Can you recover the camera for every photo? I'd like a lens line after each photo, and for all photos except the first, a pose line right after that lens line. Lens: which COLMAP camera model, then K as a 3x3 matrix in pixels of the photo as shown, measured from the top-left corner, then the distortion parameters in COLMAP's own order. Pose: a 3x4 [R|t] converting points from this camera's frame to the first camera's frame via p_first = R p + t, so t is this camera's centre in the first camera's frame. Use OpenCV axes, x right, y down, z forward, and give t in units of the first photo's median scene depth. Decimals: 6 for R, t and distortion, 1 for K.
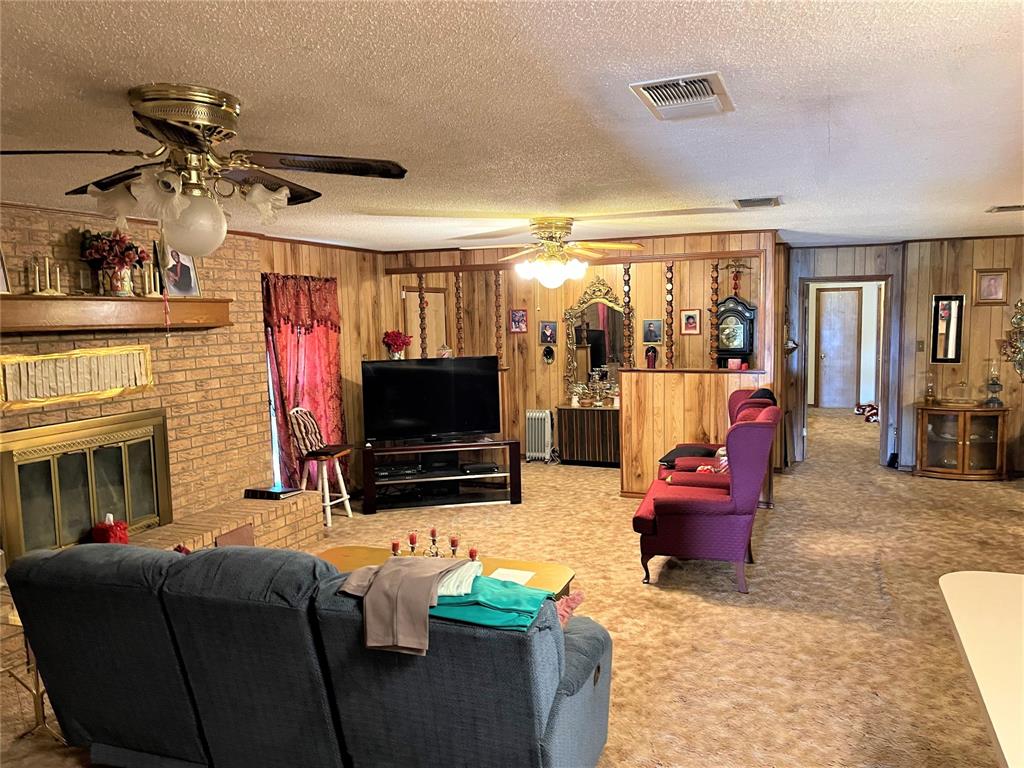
lens RADIAL K [[775.3, 0, 514.9], [0, 775.3, 389.2], [0, 0, 1]] dist [0.077297, -0.093159]
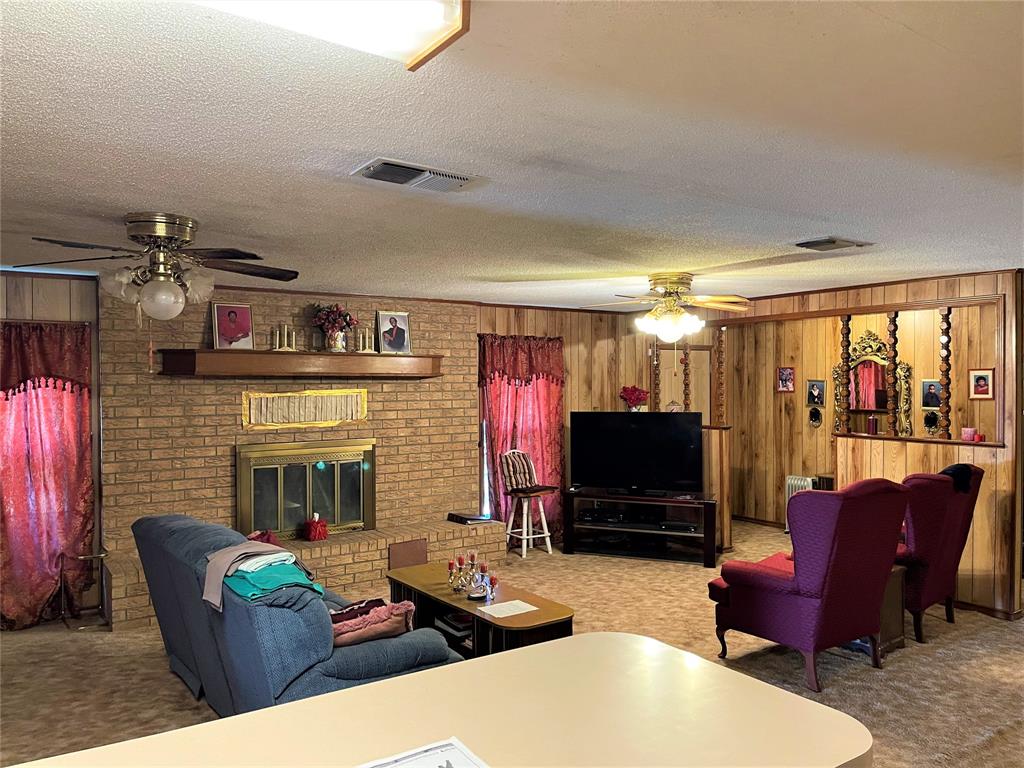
lens RADIAL K [[775.3, 0, 504.7], [0, 775.3, 385.2], [0, 0, 1]] dist [0.077297, -0.093159]
pose [[0.824765, 0.020938, -0.565089, 0.378626], [-0.068904, 0.995589, -0.063678, 0.002962], [0.561263, 0.091456, 0.822569, 0.049999]]
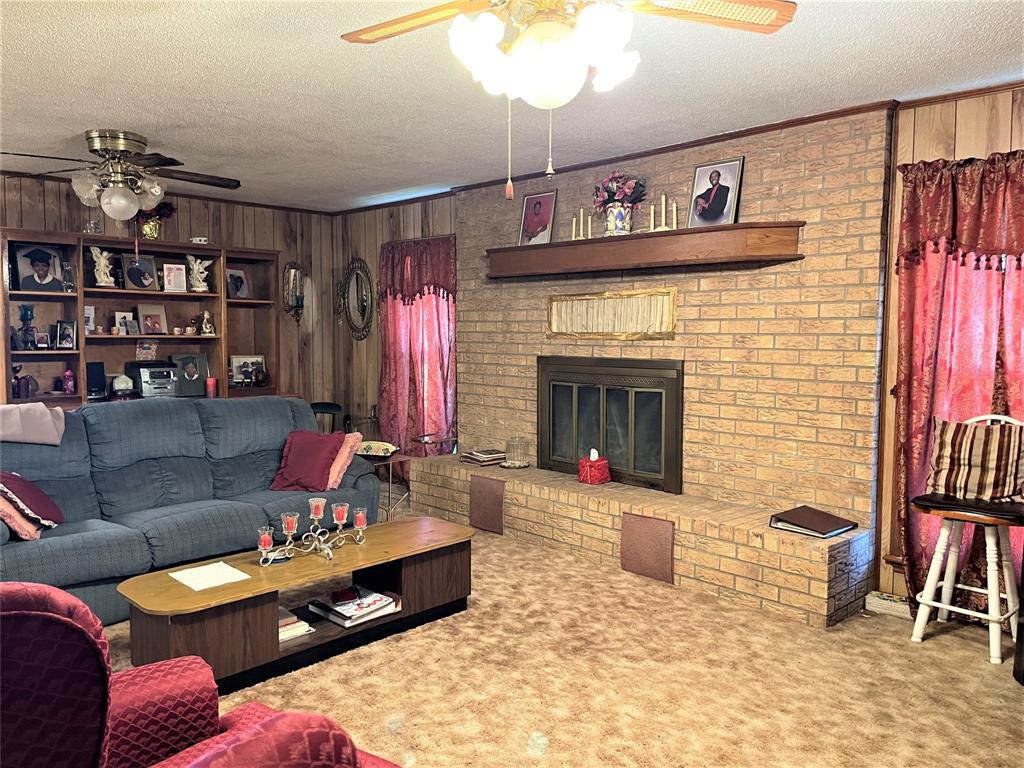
lens RADIAL K [[775.3, 0, 501.6], [0, 775.3, 386.0], [0, 0, 1]] dist [0.077297, -0.093159]
pose [[-0.418620, 0.090540, -0.903637, 0.348659], [-0.081988, 0.987187, 0.136893, -0.042166], [0.904453, 0.131393, -0.405833, 0.984812]]
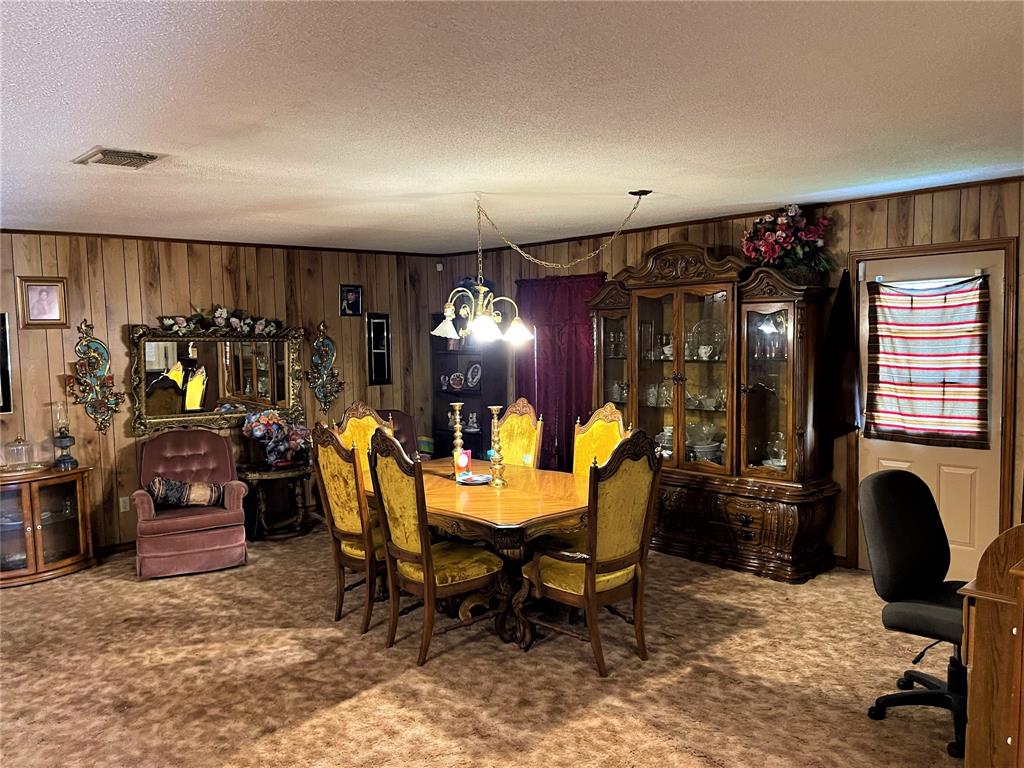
lens RADIAL K [[775.3, 0, 509.2], [0, 775.3, 387.5], [0, 0, 1]] dist [0.077297, -0.093159]
pose [[0.417501, -0.062462, 0.906527, 0.163396], [0.102610, 0.994494, 0.021266, -0.031076], [-0.902864, 0.084140, 0.421612, 0.409364]]
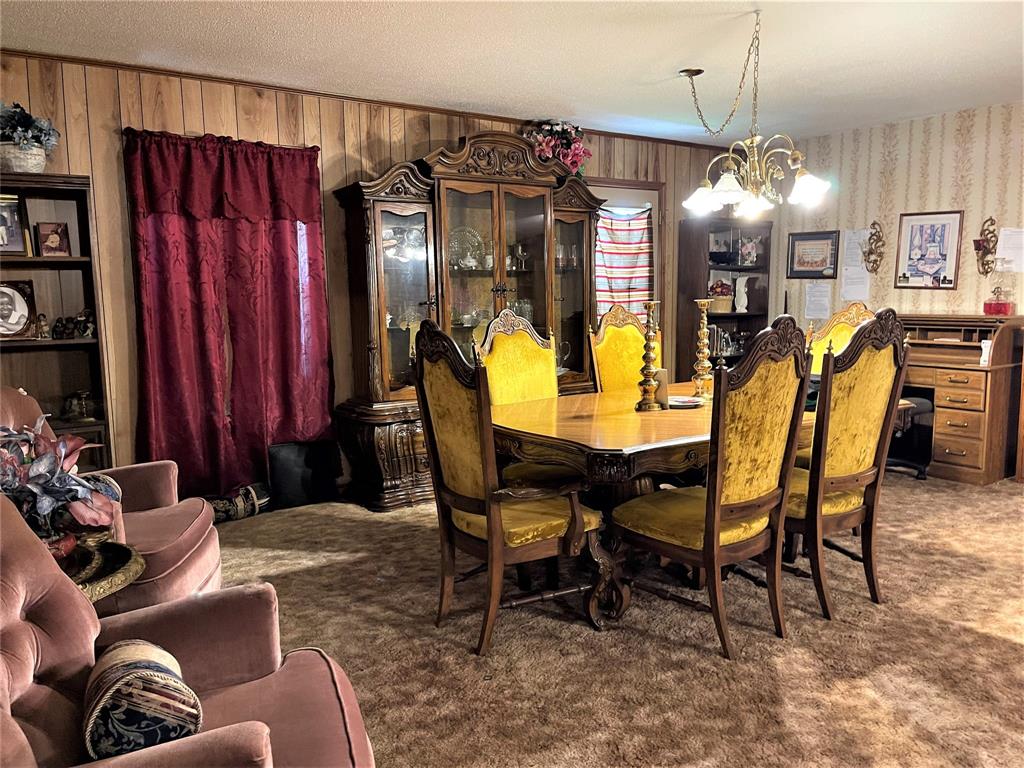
lens RADIAL K [[775.3, 0, 506.3], [0, 775.3, 387.1], [0, 0, 1]] dist [0.077297, -0.093159]
pose [[-0.834475, -0.037877, 0.549742, 0.604962], [0.081911, 0.978025, 0.191721, -0.056085], [-0.544924, 0.205017, -0.813035, 1.251461]]
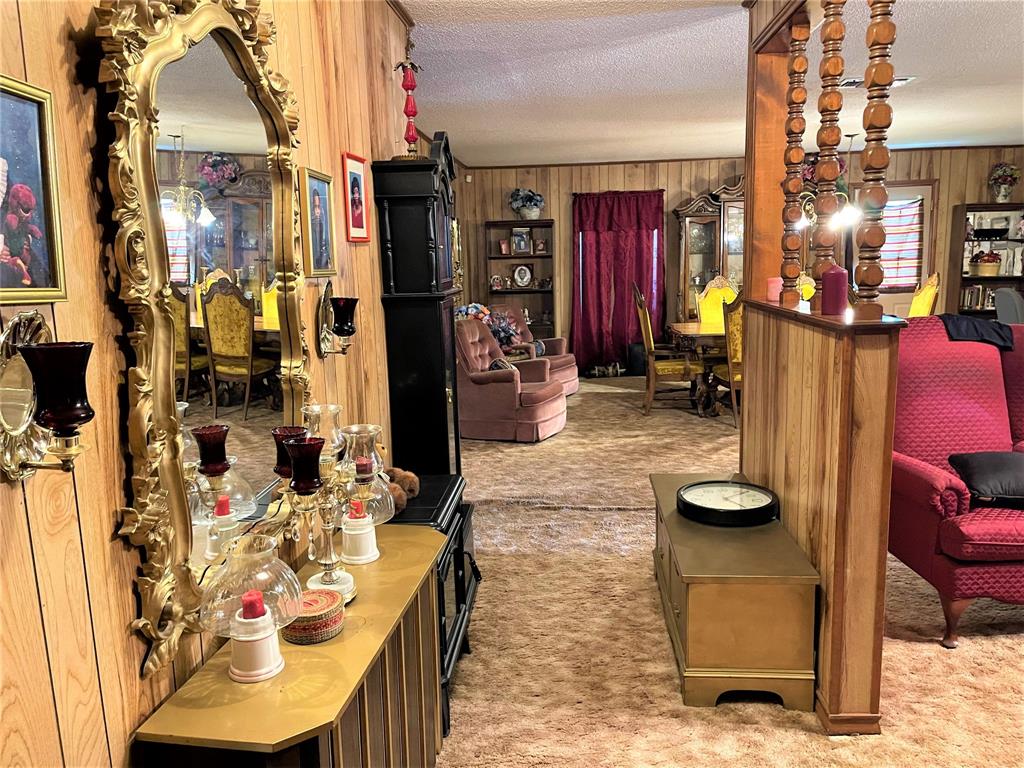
lens RADIAL K [[775.3, 0, 516.6], [0, 775.3, 389.2], [0, 0, 1]] dist [0.077297, -0.093159]
pose [[-0.299051, -0.131339, 0.945155, -0.111521], [0.124496, 0.976647, 0.175106, -0.077469], [-0.946081, 0.170034, -0.275716, 1.399119]]
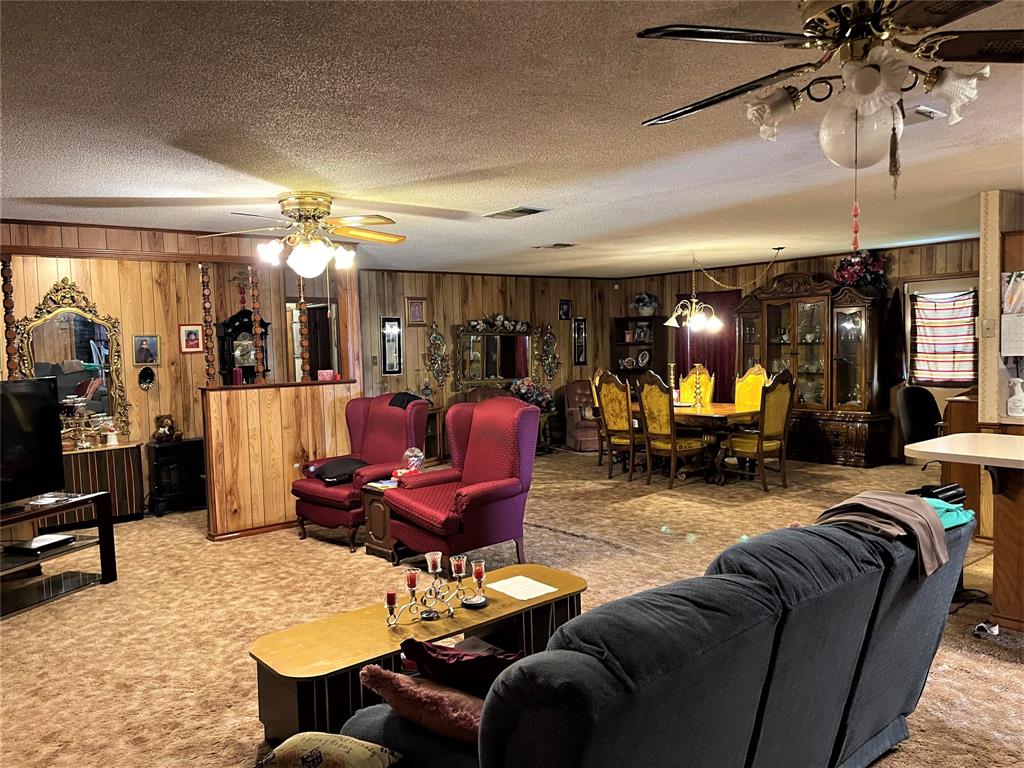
lens RADIAL K [[775.3, 0, 506.3], [0, 775.3, 388.5], [0, 0, 1]] dist [0.077297, -0.093159]
pose [[0.491482, -0.047991, 0.869564, -0.500785], [0.102028, 0.994778, -0.002765, 0.011402], [-0.864891, 0.090079, 0.493812, 0.353988]]
